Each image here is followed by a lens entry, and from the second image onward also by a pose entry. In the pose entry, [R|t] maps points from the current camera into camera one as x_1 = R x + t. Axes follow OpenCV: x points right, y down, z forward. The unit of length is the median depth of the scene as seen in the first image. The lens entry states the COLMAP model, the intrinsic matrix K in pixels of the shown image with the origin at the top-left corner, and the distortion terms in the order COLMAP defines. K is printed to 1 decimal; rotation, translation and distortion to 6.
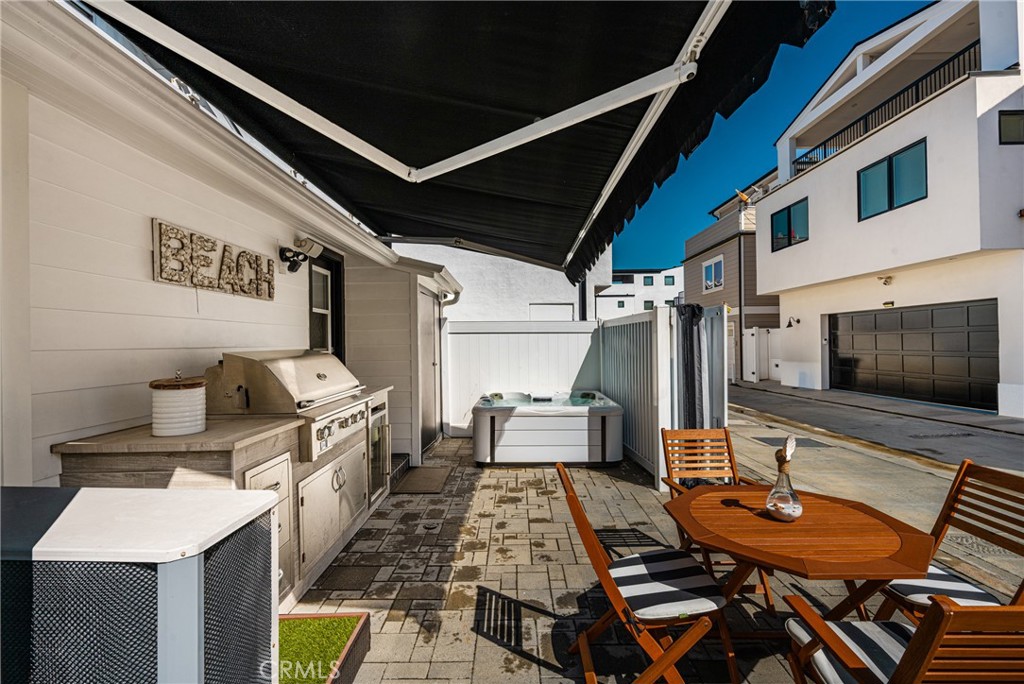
lens RADIAL K [[476.0, 0, 522.3], [0, 476.0, 341.7], [0, 0, 1]] dist [0.005000, 0.000122]
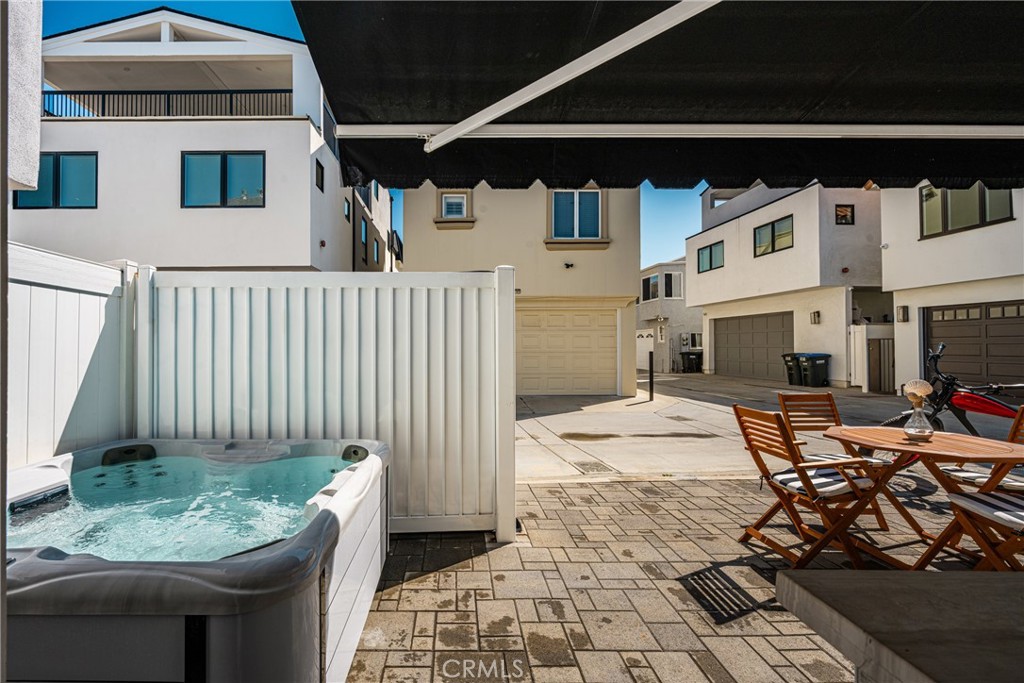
lens RADIAL K [[458.4, 0, 509.3], [0, 458.4, 334.8], [0, 0, 1]] dist [-0.003075, 0.000015]
pose [[-0.004649, 0.028738, 0.999576, -0.159245], [0.002144, 0.999585, -0.028728, 0.013418], [-0.999987, 0.002009, -0.004709, 0.421238]]
